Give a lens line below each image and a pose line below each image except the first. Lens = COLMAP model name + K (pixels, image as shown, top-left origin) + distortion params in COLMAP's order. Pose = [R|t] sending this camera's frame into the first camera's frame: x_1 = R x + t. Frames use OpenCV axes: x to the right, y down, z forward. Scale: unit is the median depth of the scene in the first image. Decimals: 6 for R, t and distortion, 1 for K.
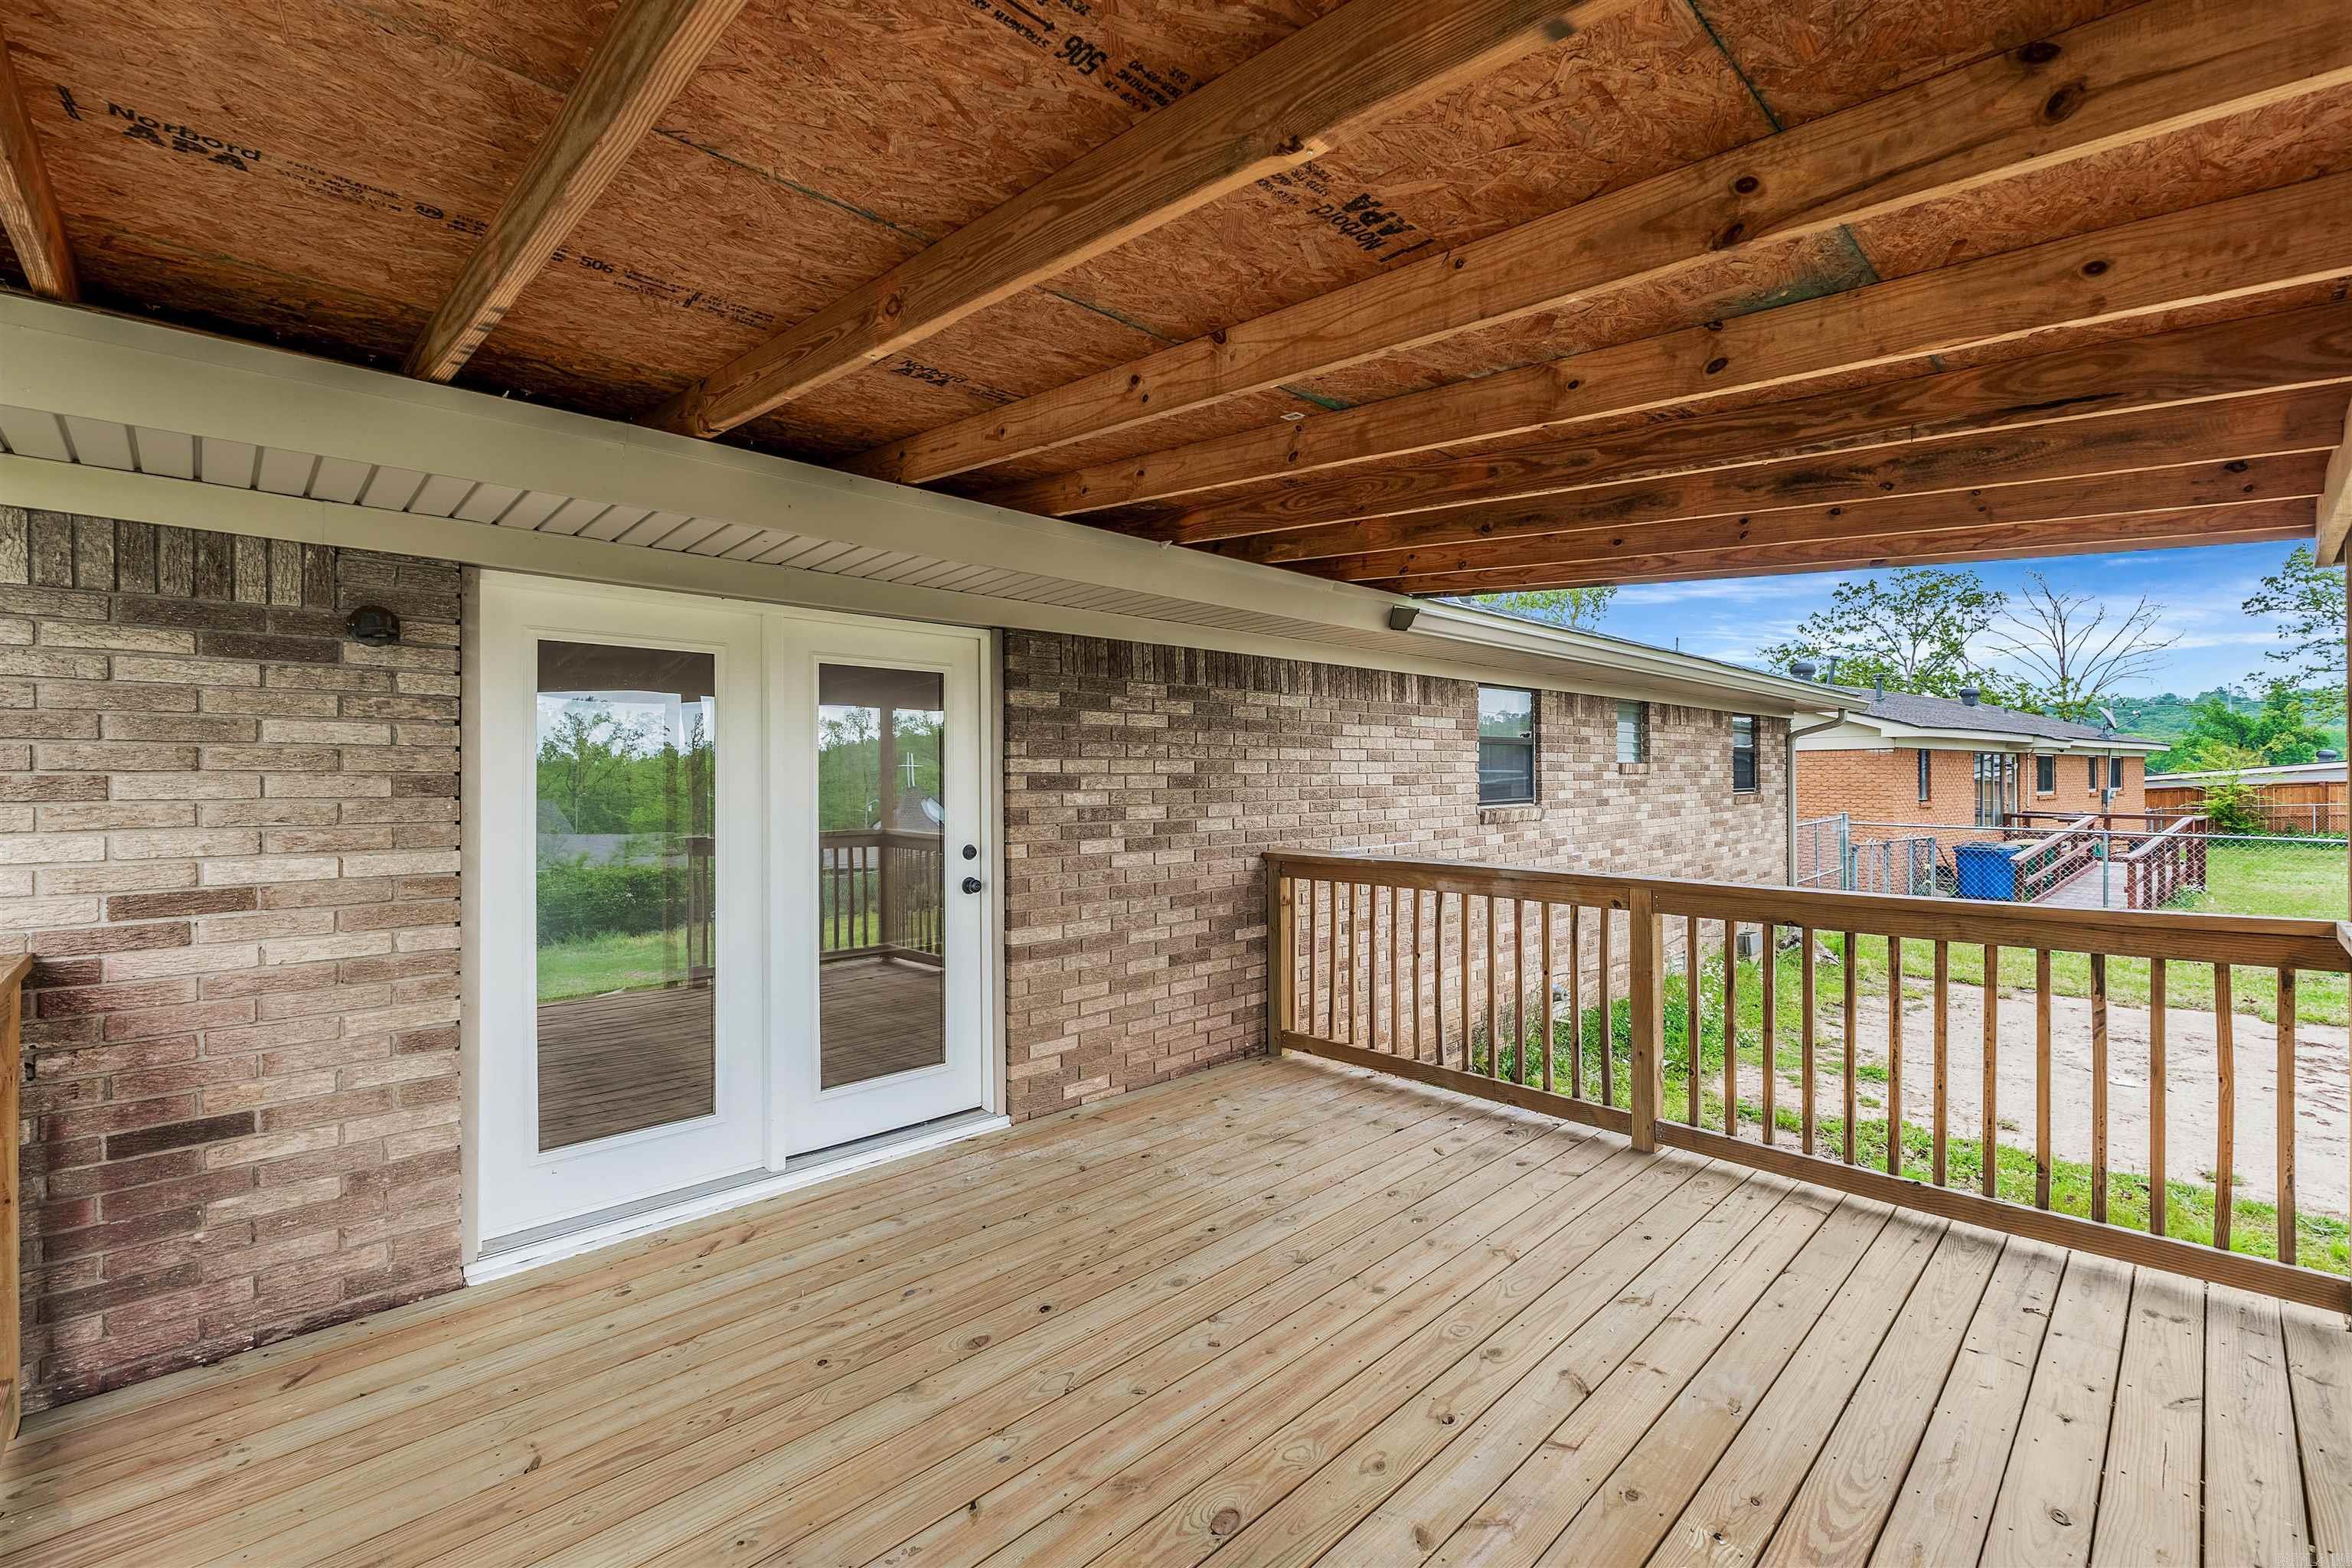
lens RADIAL K [[1023.6, 0, 1185.3], [0, 1023.6, 776.1], [0, 0, 1]] dist [-0.005034, -0.001263]
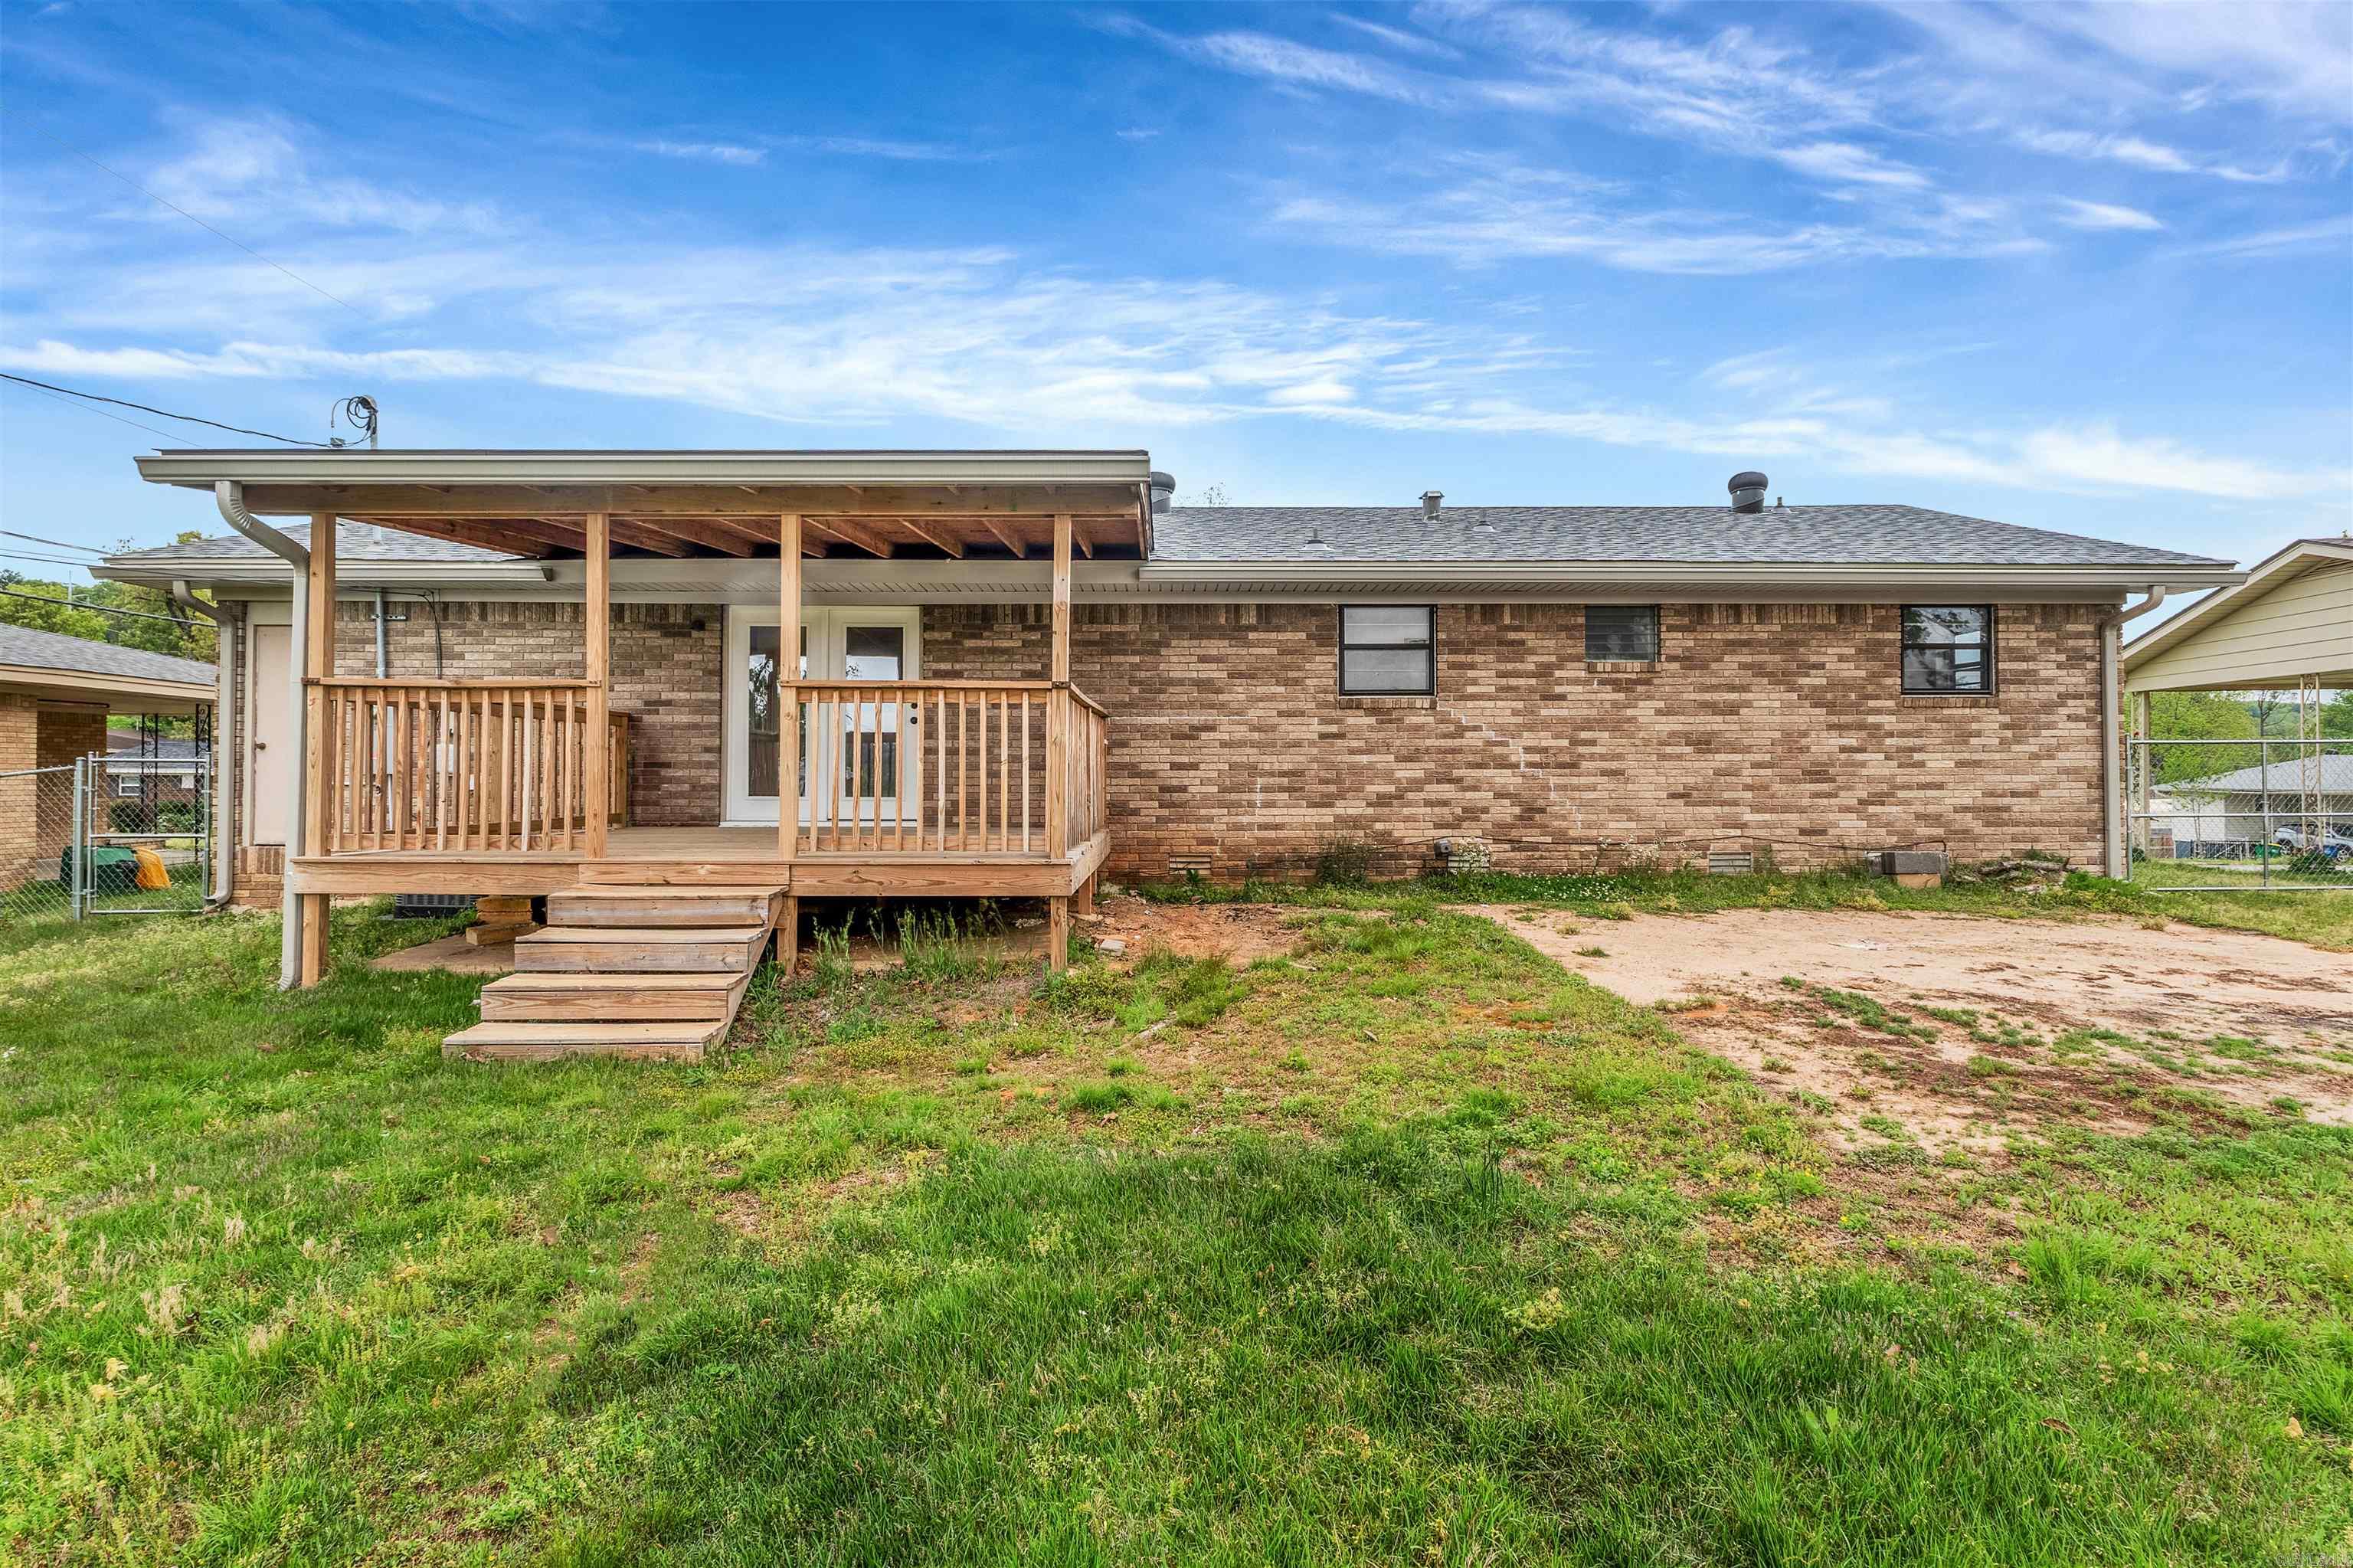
lens RADIAL K [[1089.0, 0, 1180.4], [0, 1089.0, 773.0], [0, 0, 1]] dist [-0.001518, 0.000012]
pose [[0.709322, -0.004332, -0.704872, 2.263555], [-0.004799, 0.999928, -0.010975, 0.293432], [0.704869, 0.011167, 0.709250, -0.344396]]
